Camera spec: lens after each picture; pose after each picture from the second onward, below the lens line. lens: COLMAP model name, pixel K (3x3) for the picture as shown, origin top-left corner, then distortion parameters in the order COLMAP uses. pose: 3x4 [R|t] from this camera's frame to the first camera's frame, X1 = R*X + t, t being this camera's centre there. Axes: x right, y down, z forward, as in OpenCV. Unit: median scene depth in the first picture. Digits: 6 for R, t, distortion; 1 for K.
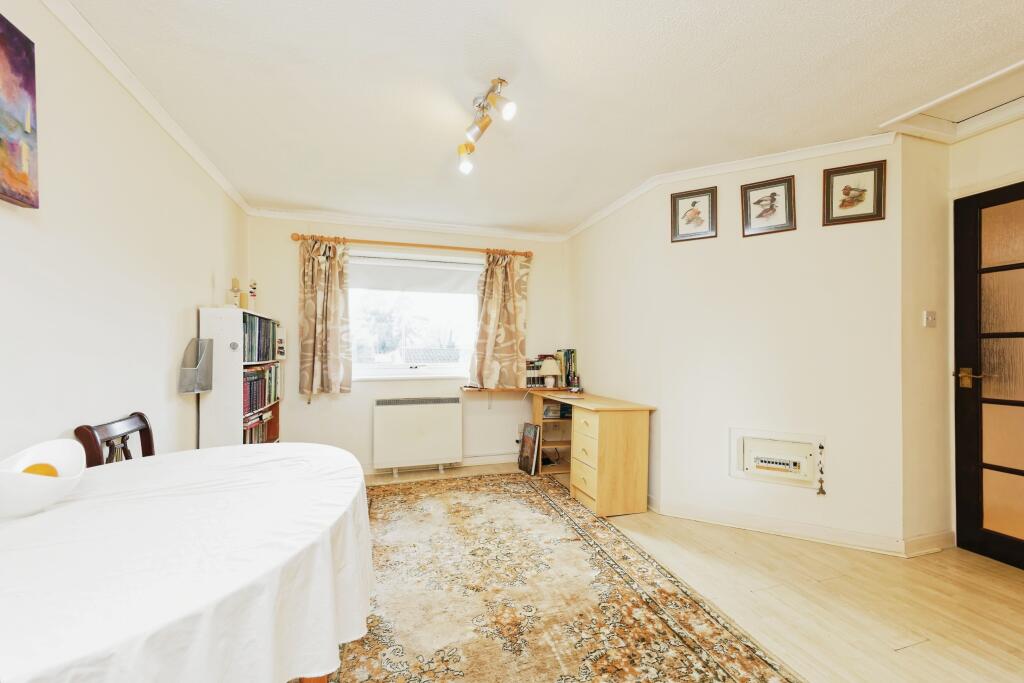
lens RADIAL K [[397.8, 0, 506.9], [0, 397.8, 353.2], [0, 0, 1]] dist [0.000313, -0.000022]
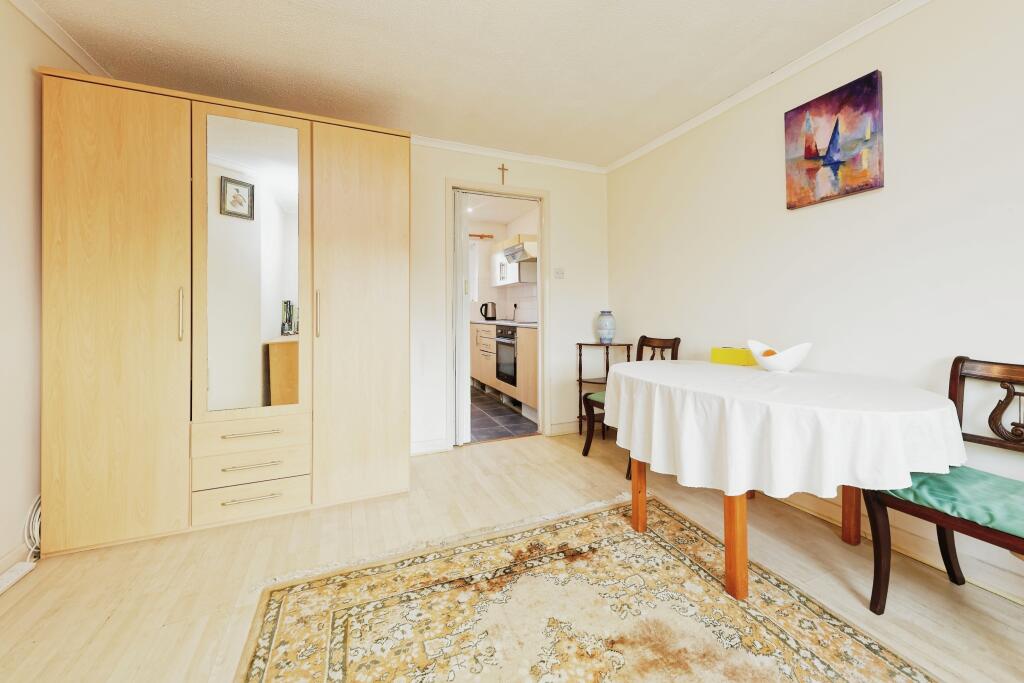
lens RADIAL K [[404.5, 0, 531.0], [0, 404.5, 311.9], [0, 0, 1]] dist [0.001493, -0.000061]
pose [[-0.992027, 0.007425, -0.125808, 0.080674], [0.006840, 0.999964, 0.005084, 0.022748], [0.125841, 0.004183, -0.992042, 0.822144]]
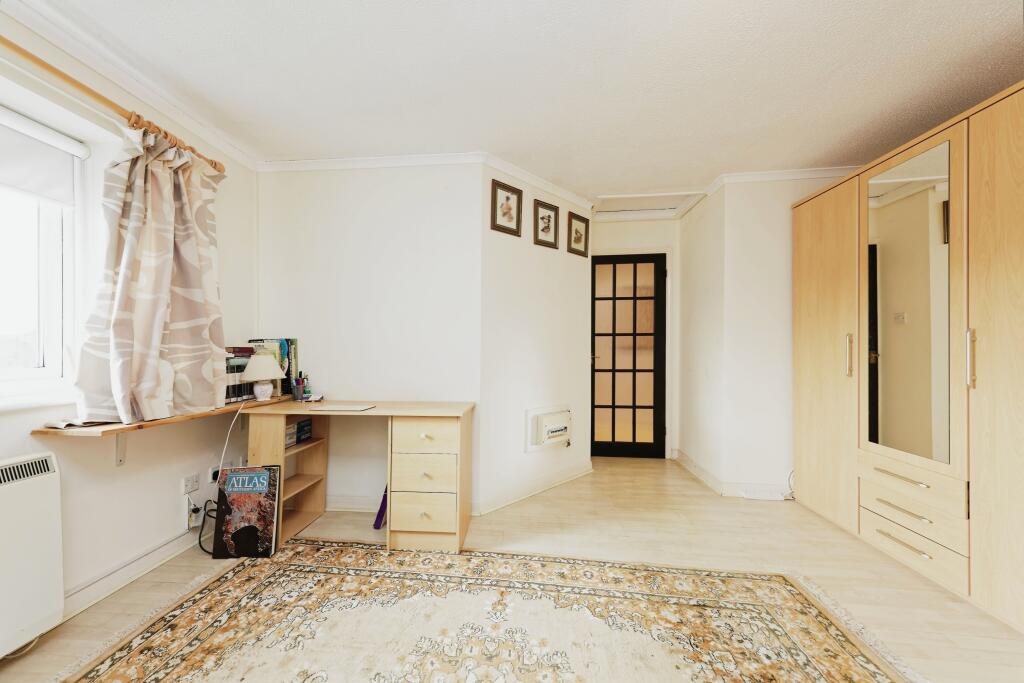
lens RADIAL K [[353.1, 0, 498.9], [0, 353.1, 347.8], [0, 0, 1]] dist [0.004716, -0.000157]
pose [[0.384490, -0.000198, 0.923129, -0.297410], [0.006119, 0.999979, -0.002334, 0.010413], [-0.923109, 0.006546, 0.384483, 0.519854]]
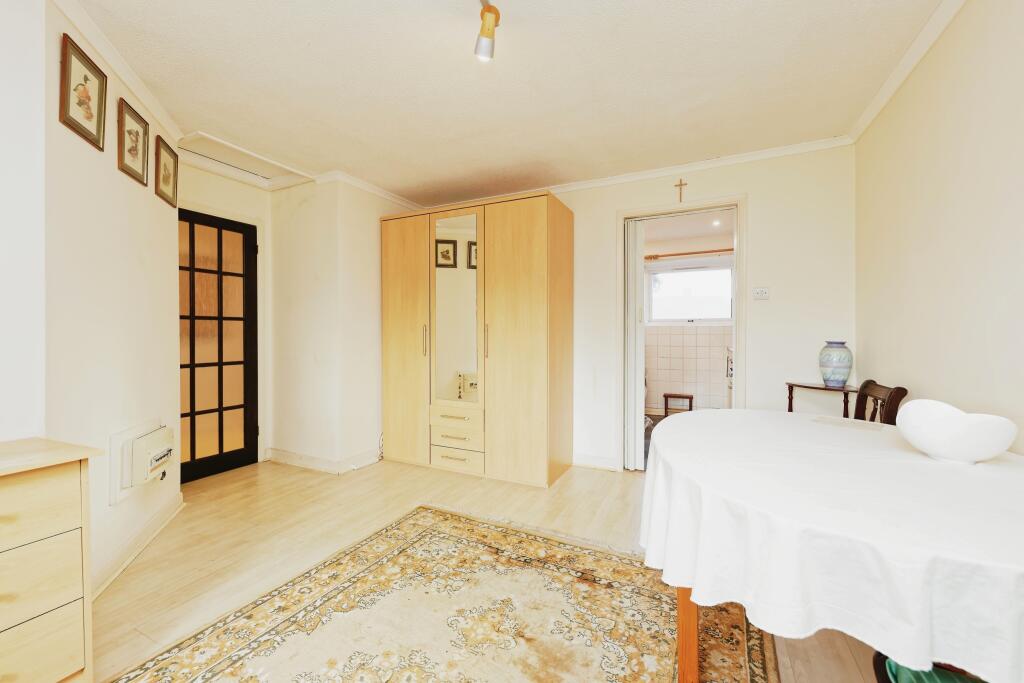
lens RADIAL K [[409.8, 0, 493.7], [0, 409.8, 341.1], [0, 0, 1]] dist [0.000724, -0.000154]
pose [[-0.714598, -0.010709, 0.699453, -0.313585], [0.005295, 0.999771, 0.020716, 0.007772], [-0.699515, 0.018507, -0.714378, 0.789045]]
